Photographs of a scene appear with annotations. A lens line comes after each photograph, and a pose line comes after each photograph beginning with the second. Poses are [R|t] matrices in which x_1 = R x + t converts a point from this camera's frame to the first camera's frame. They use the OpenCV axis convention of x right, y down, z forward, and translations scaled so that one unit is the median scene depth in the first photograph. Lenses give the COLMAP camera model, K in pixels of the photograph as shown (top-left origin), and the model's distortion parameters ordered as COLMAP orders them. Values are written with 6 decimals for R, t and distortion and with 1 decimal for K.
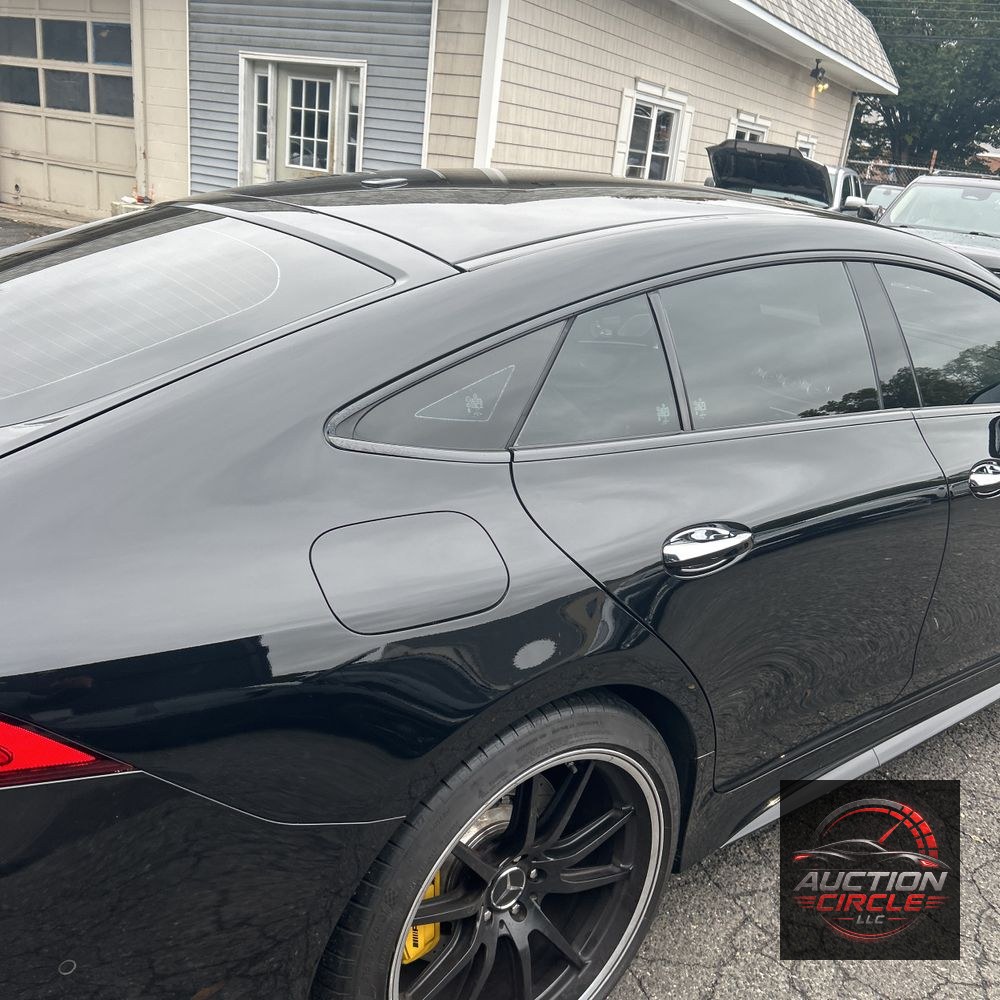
lens RADIAL K [[1011.0, 0, 499.4], [0, 1011.0, 503.1], [0, 0, 1]] dist [0.018514, -0.008103]
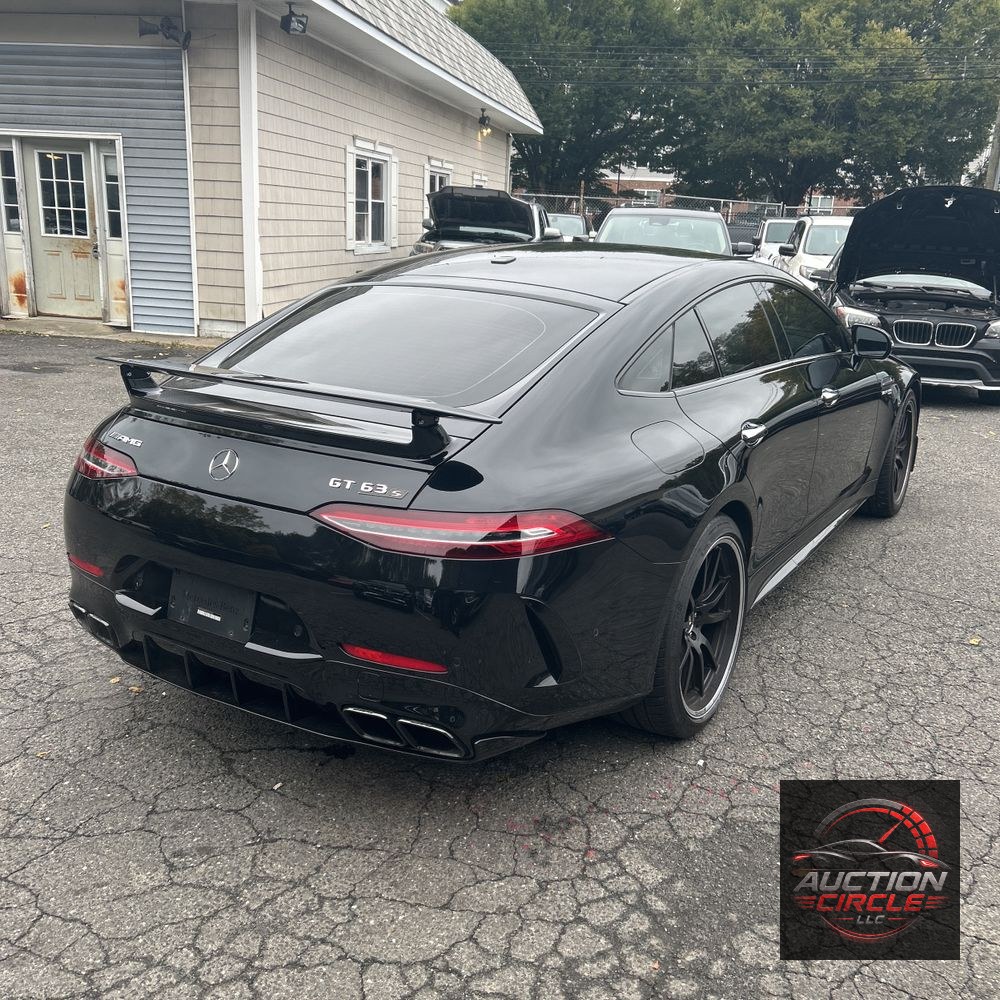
lens RADIAL K [[1010.2, 0, 500.0], [0, 1010.2, 500.0], [0, 0, 1]] dist [0.027195, -0.002154]
pose [[0.941885, -0.150173, 0.300501, -0.125638], [0.160636, 0.986960, -0.010270, 0.016730], [-0.295040, 0.057944, 0.953726, -0.104671]]
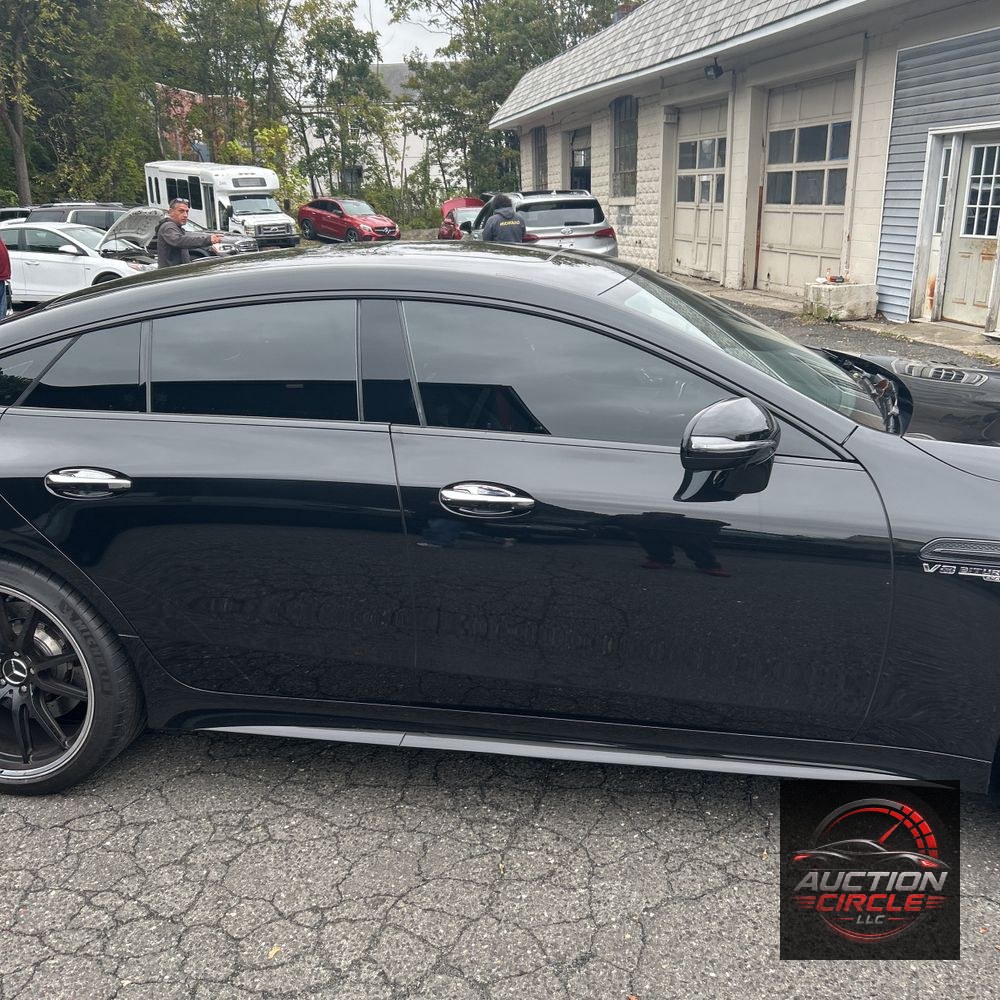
lens RADIAL K [[1011.0, 0, 499.4], [0, 1011.0, 503.1], [0, 0, 1]] dist [0.018514, -0.008103]
pose [[0.647756, 0.111969, -0.753575, 0.267496], [-0.172215, 0.985058, -0.001669, -0.004706], [0.742128, 0.130858, 0.657360, 0.071051]]
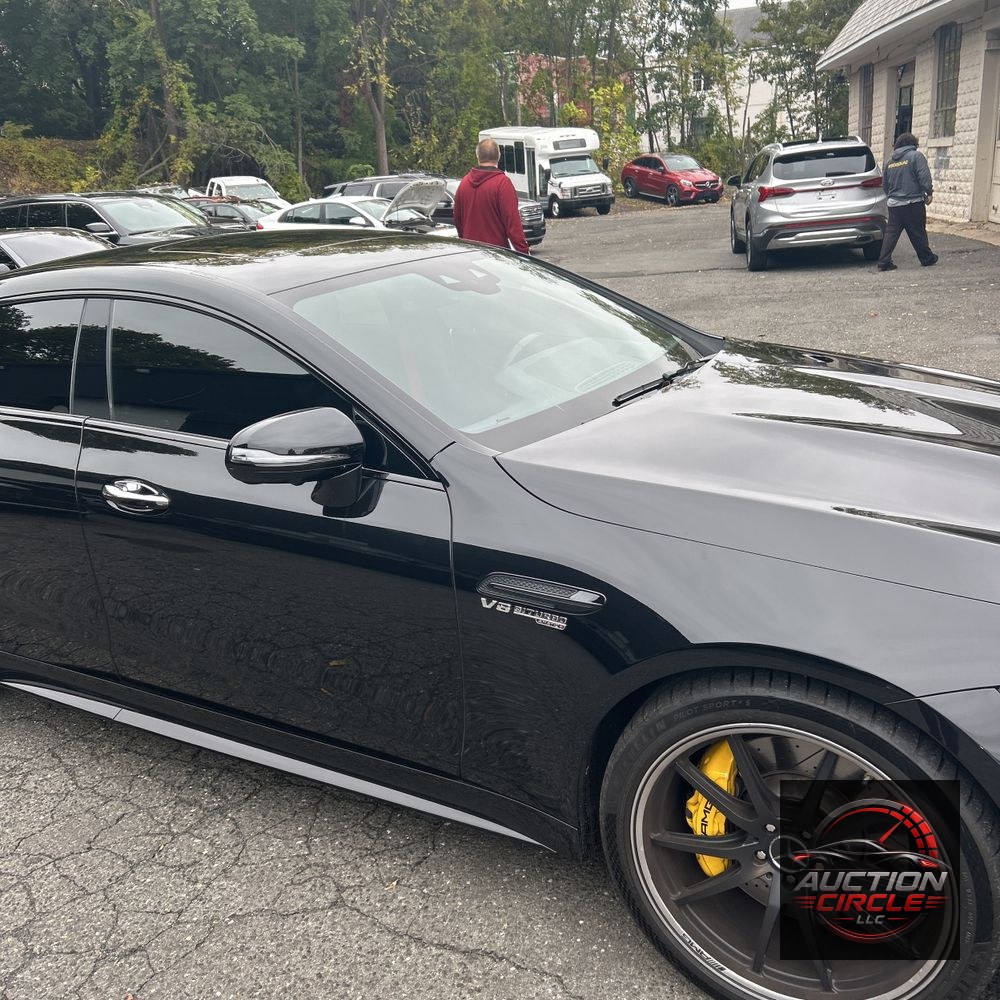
lens RADIAL K [[1011.5, 0, 501.8], [0, 1011.5, 497.2], [0, 0, 1]] dist [0.012166, -0.009570]
pose [[0.348602, 0.168955, -0.921917, 0.335616], [-0.206924, 0.973221, 0.100114, -0.043804], [0.914144, 0.155866, 0.374228, 0.200106]]
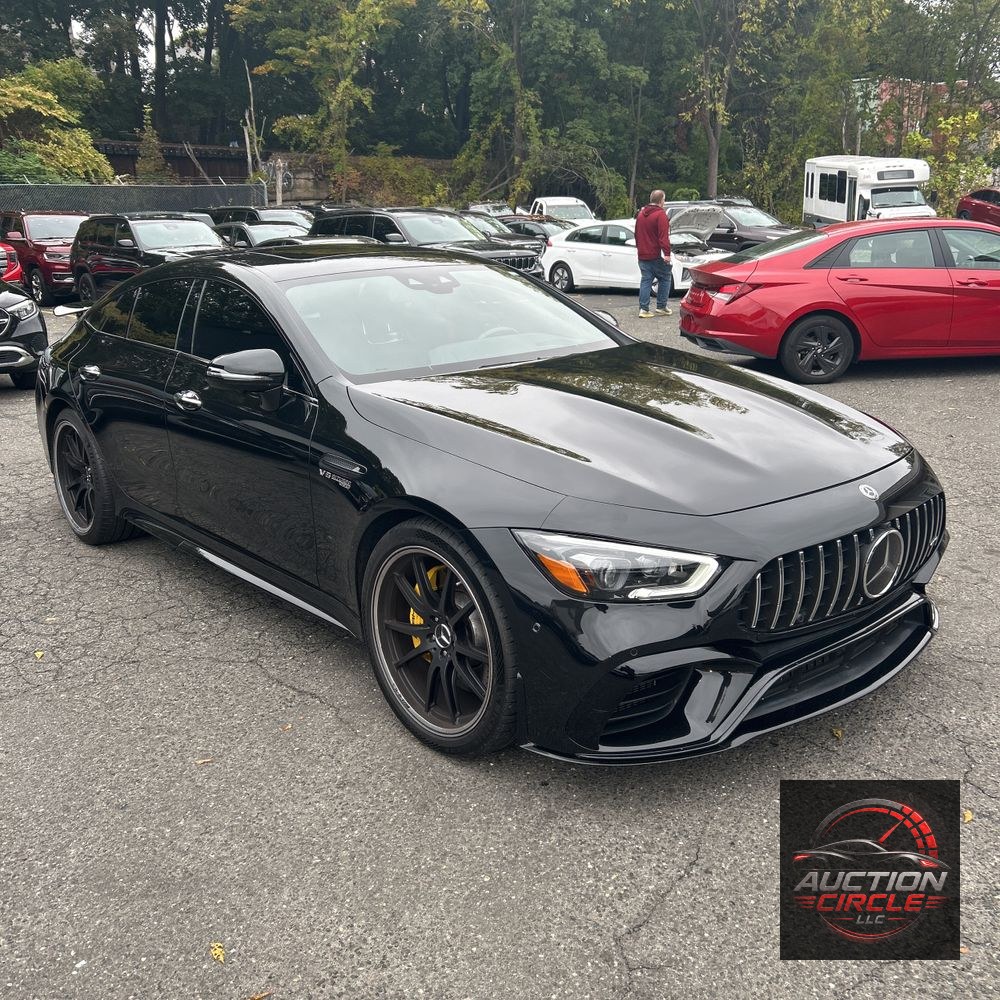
lens RADIAL K [[1021.5, 0, 502.1], [0, 1021.5, 490.3], [0, 0, 1]] dist [0.009693, -0.020585]
pose [[0.027406, 0.166279, -0.985698, 0.469072], [-0.290871, 0.944727, 0.151280, -0.062156], [0.956370, 0.282564, 0.074257, 0.297273]]
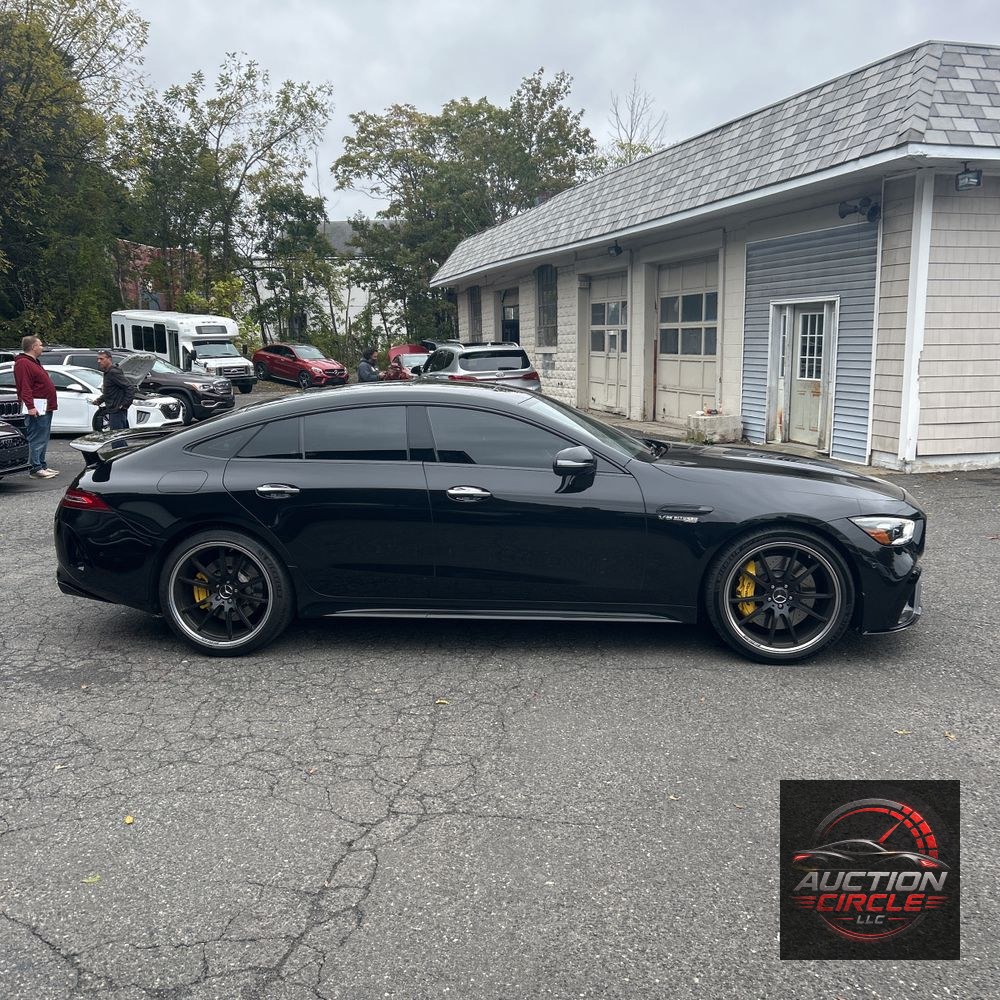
lens RADIAL K [[1008.0, 0, 505.4], [0, 1008.0, 483.7], [0, 0, 1]] dist [0.136411, -0.329167]
pose [[0.700151, -0.008052, -0.713950, 0.454533], [-0.156582, 0.973863, -0.164539, 0.065607], [0.696614, 0.226994, 0.680590, -0.101828]]
